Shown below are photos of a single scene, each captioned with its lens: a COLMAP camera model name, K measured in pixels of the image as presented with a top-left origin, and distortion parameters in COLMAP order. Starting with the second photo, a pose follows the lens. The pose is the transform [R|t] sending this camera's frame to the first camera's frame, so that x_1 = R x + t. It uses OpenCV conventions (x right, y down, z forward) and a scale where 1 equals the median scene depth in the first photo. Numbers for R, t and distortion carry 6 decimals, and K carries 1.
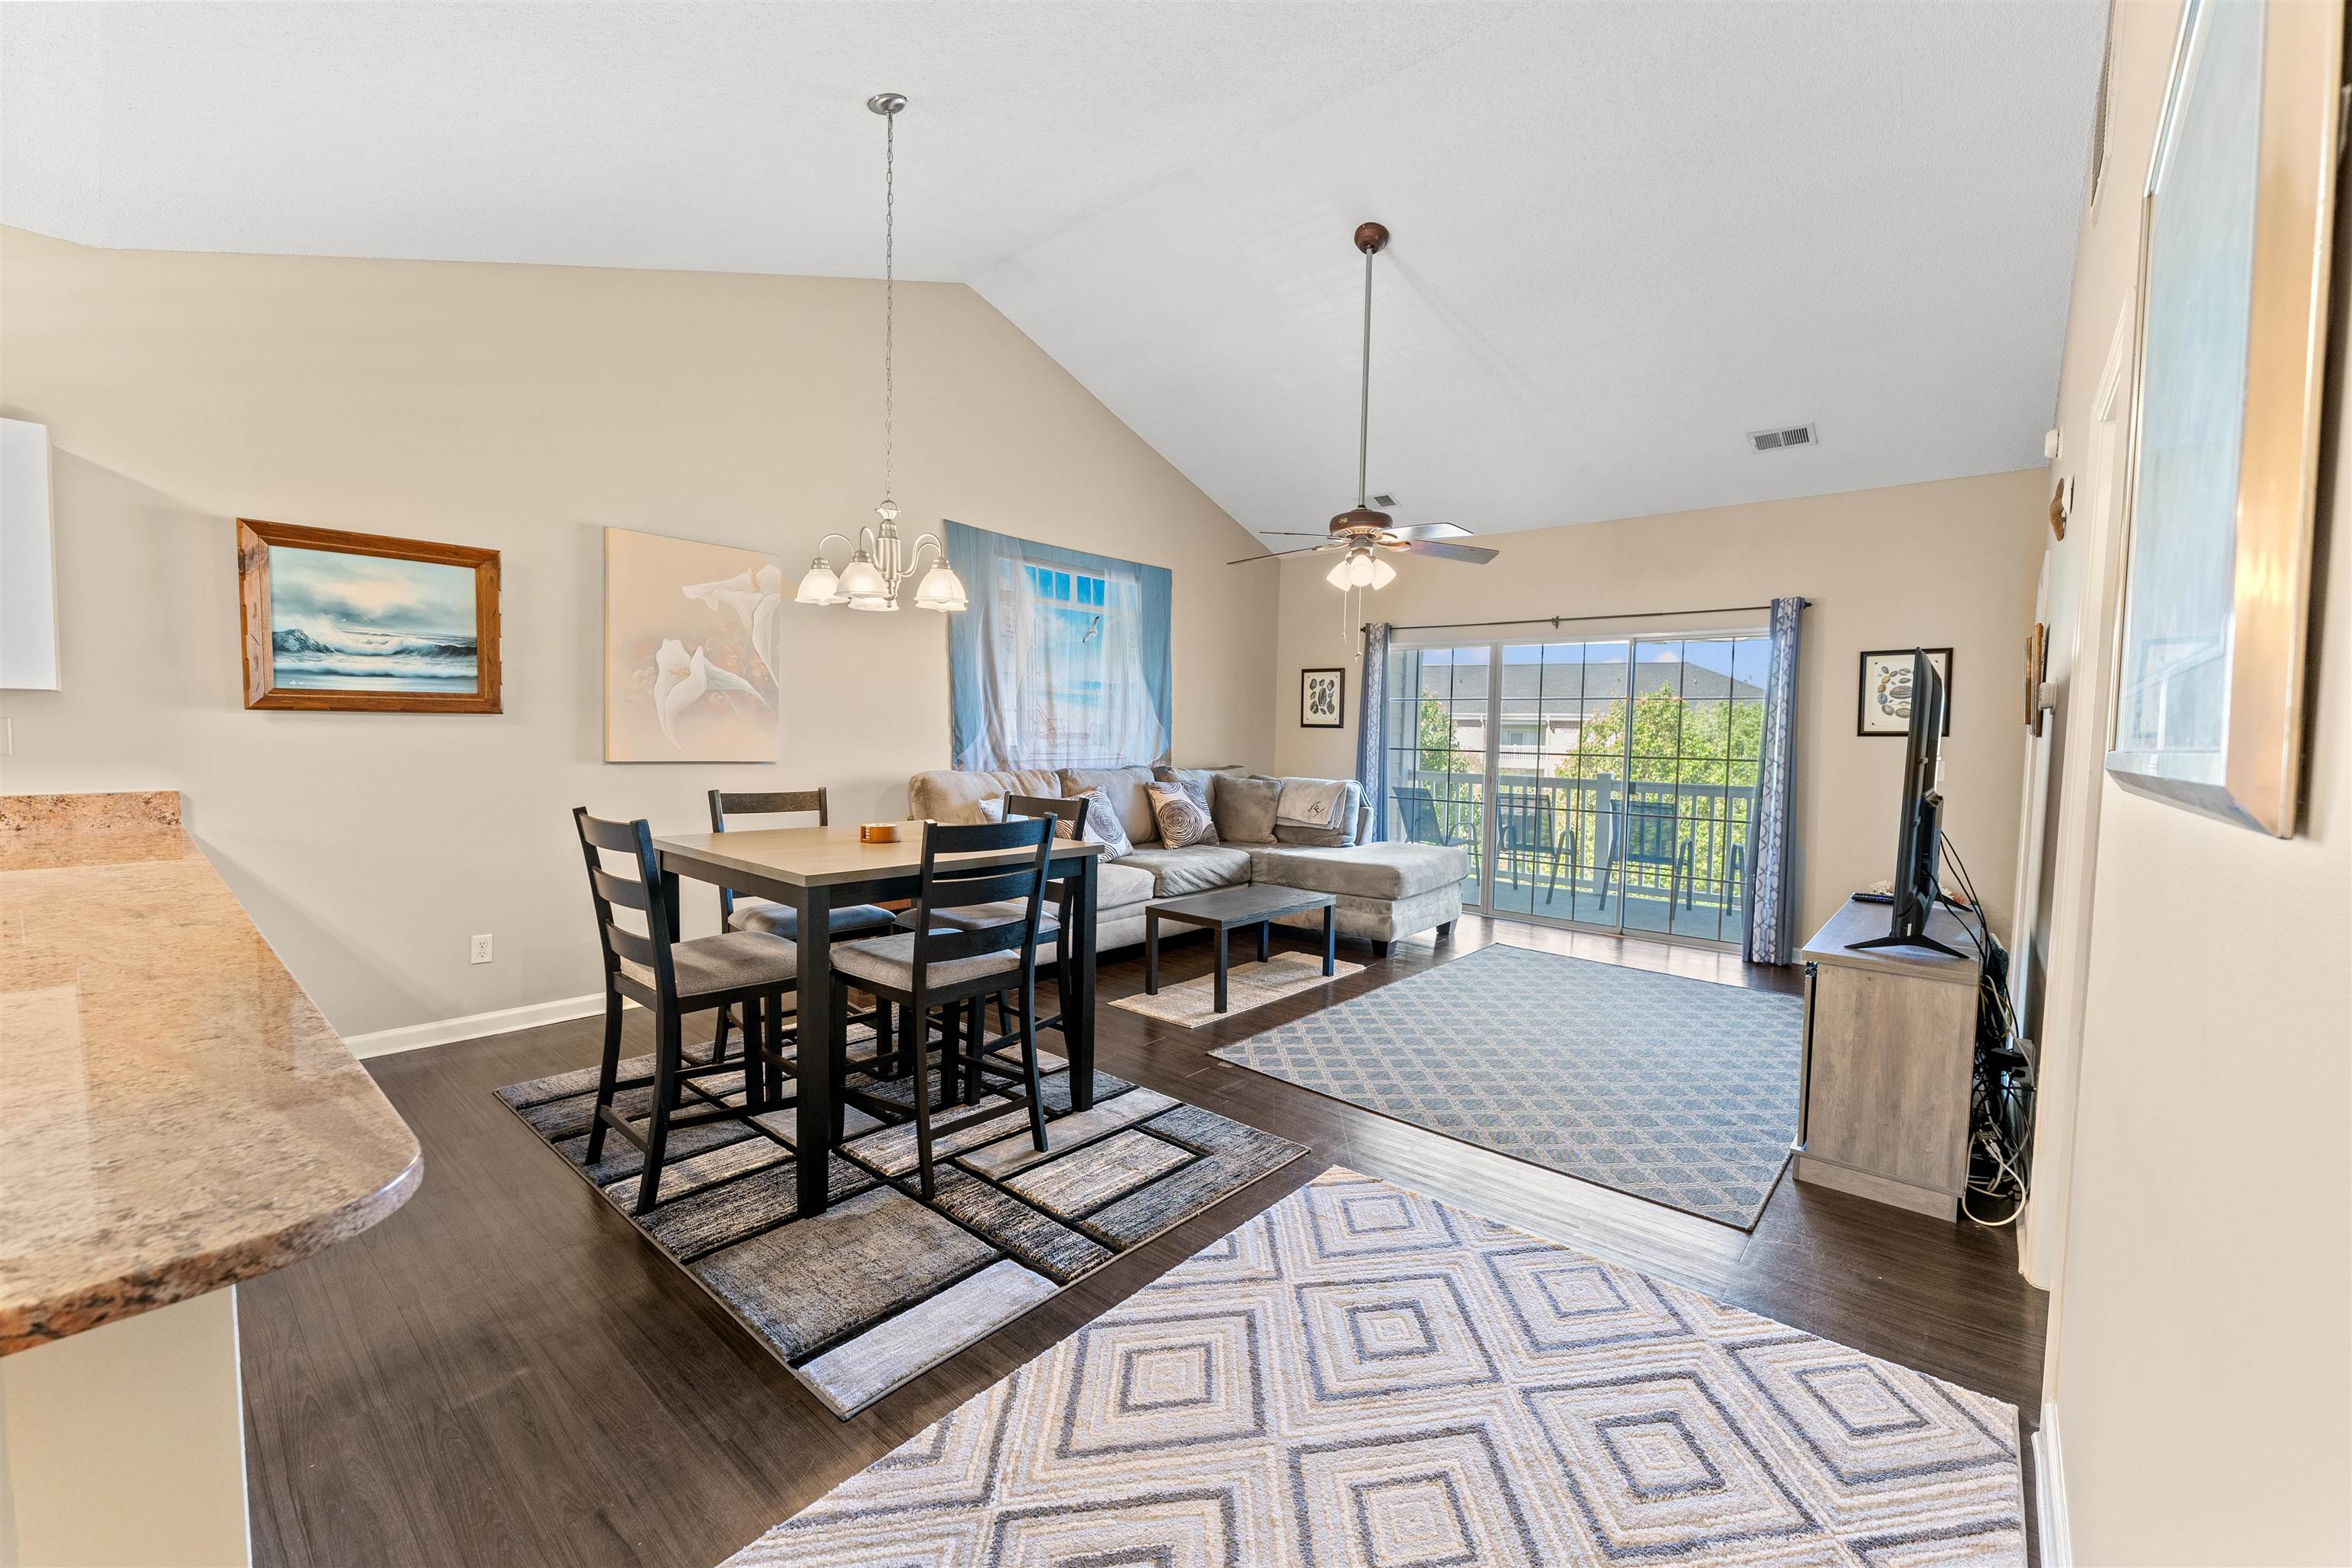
lens RADIAL K [[944.3, 0, 1176.0], [0, 944.3, 784.0], [0, 0, 1]] dist [0.001644, -0.000035]
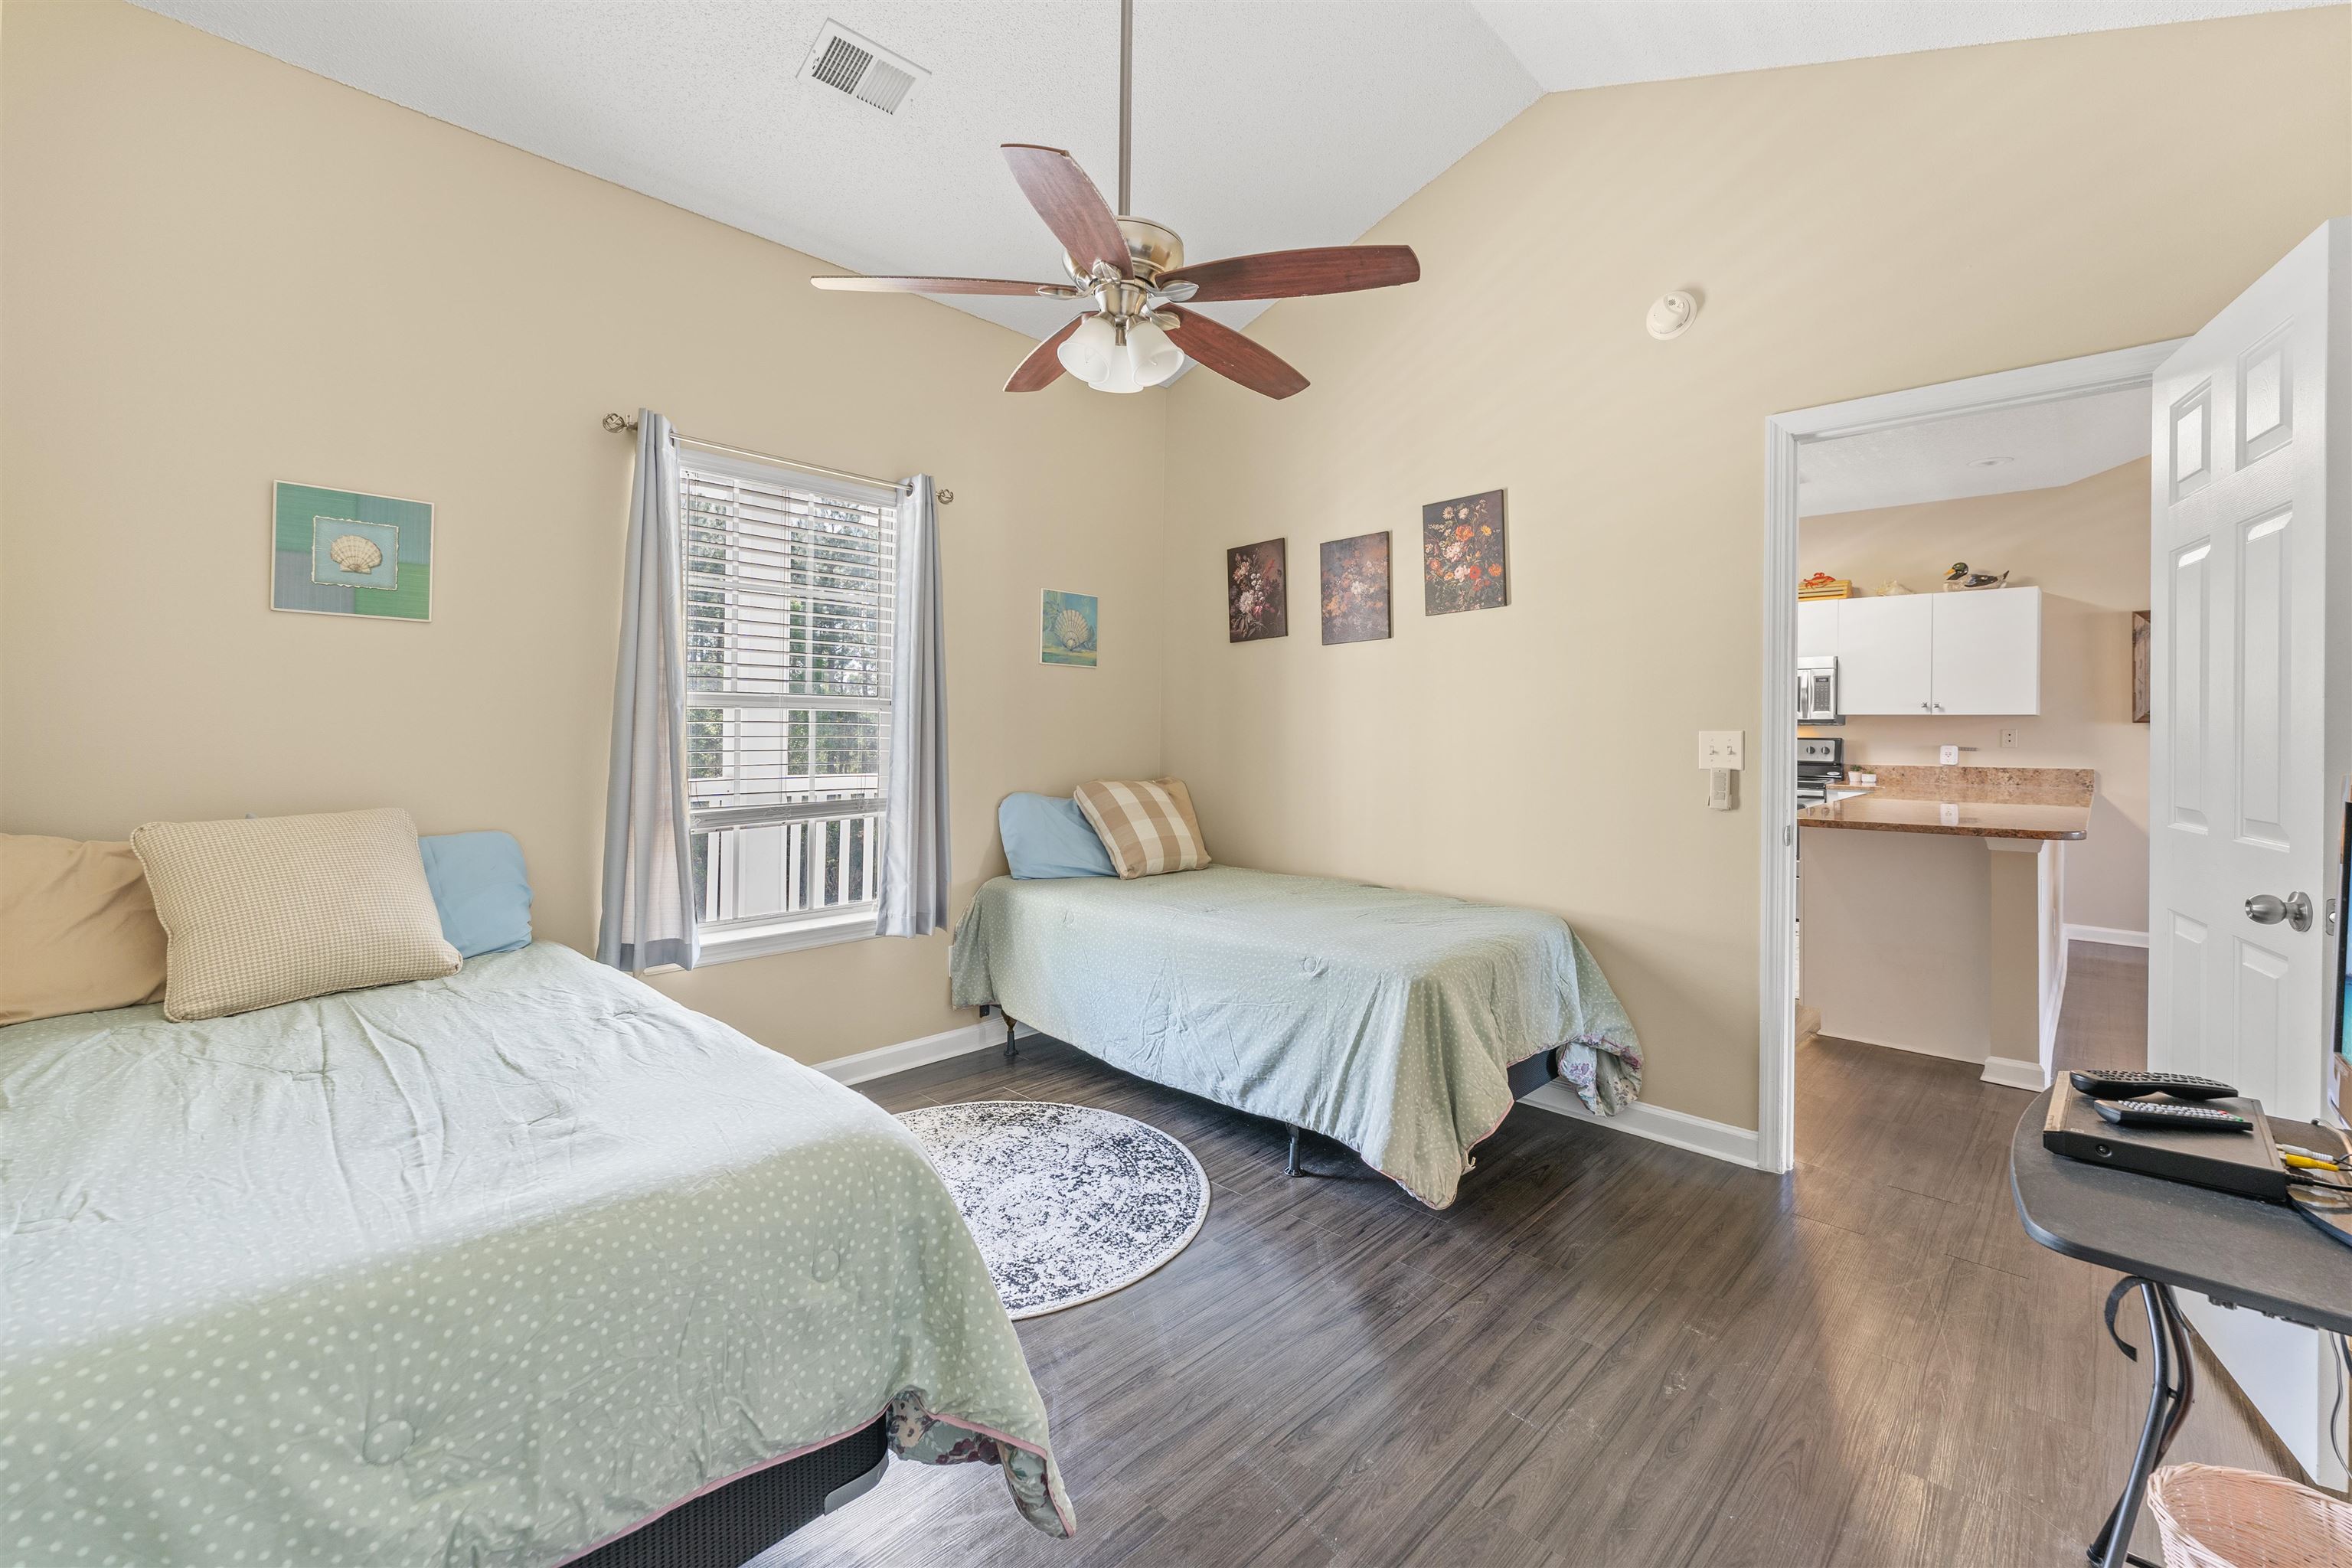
lens RADIAL K [[965.8, 0, 1169.0], [0, 965.8, 733.0], [0, 0, 1]] dist [-0.010826, -0.000182]
pose [[-0.051931, -0.015992, -0.998523, 0.529610], [-0.062771, 0.997947, -0.012719, 0.045413], [0.996676, 0.062018, -0.052829, -0.408529]]
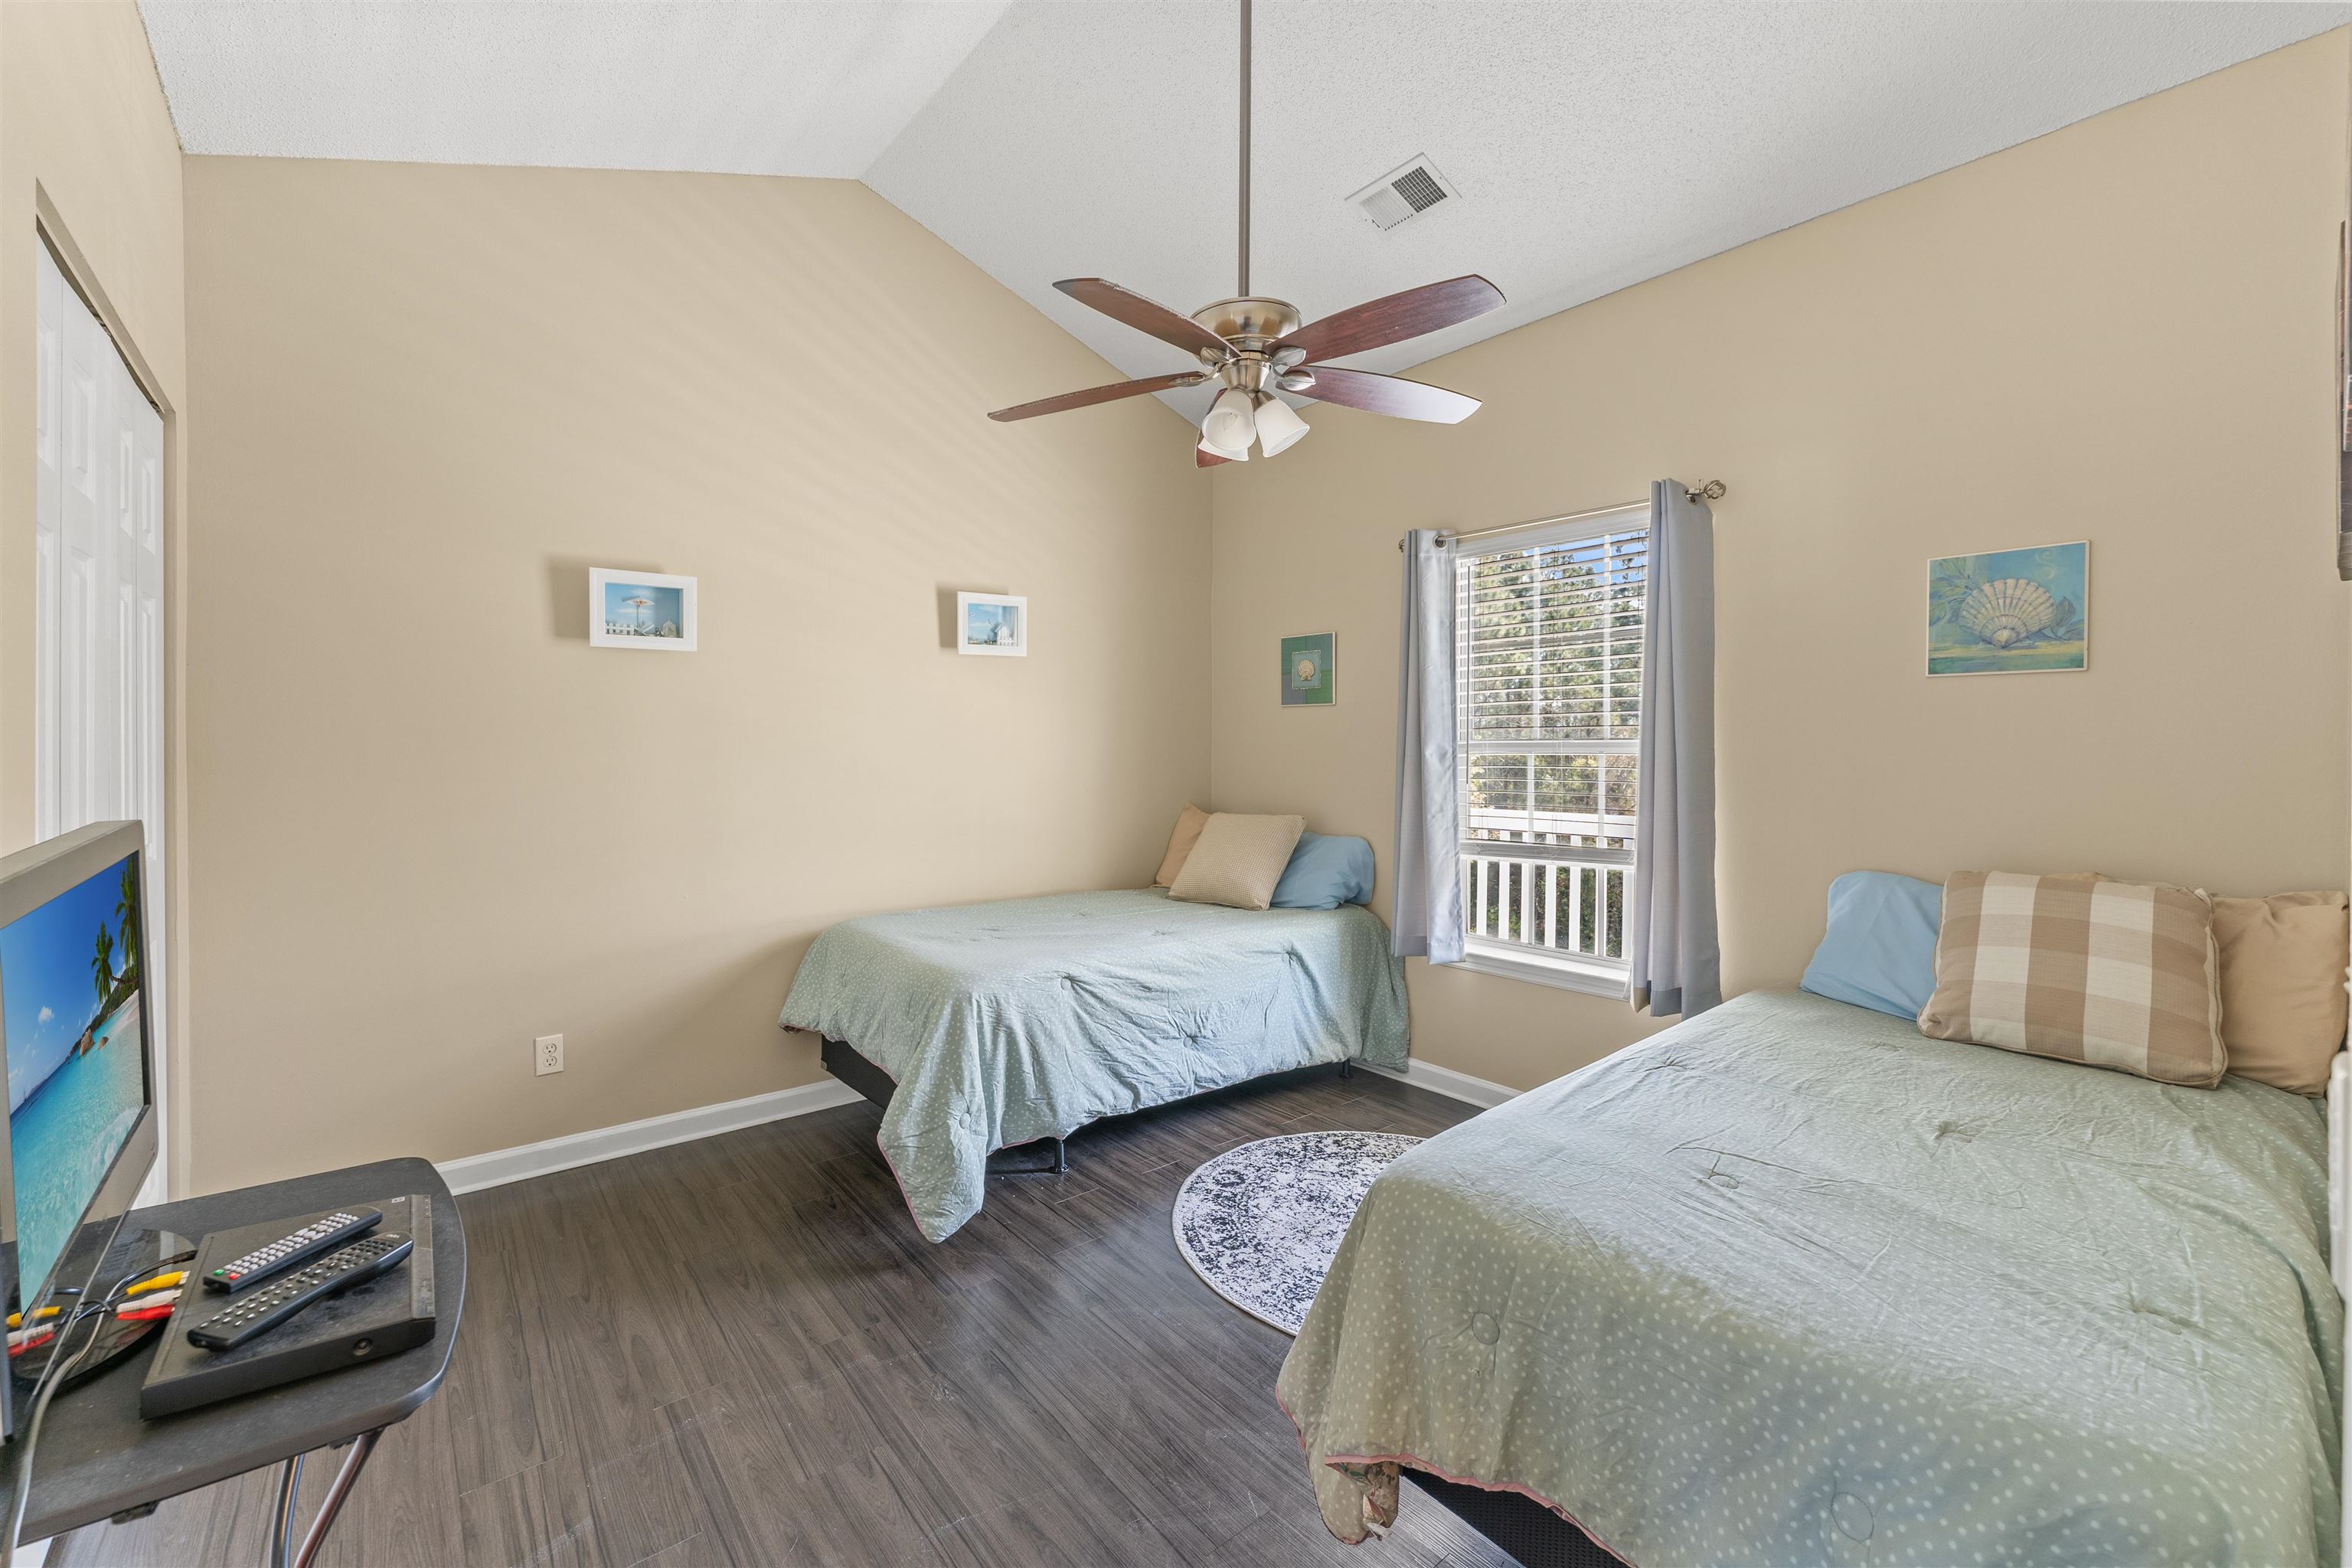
lens RADIAL K [[965.1, 0, 1176.2], [0, 965.1, 754.7], [0, 0, 1]] dist [-0.003643, 0.000169]
pose [[-0.986212, -0.020553, 0.164206, -1.853569], [-0.010474, 0.998021, 0.062011, -0.186874], [-0.165156, 0.059436, -0.984475, 1.669478]]
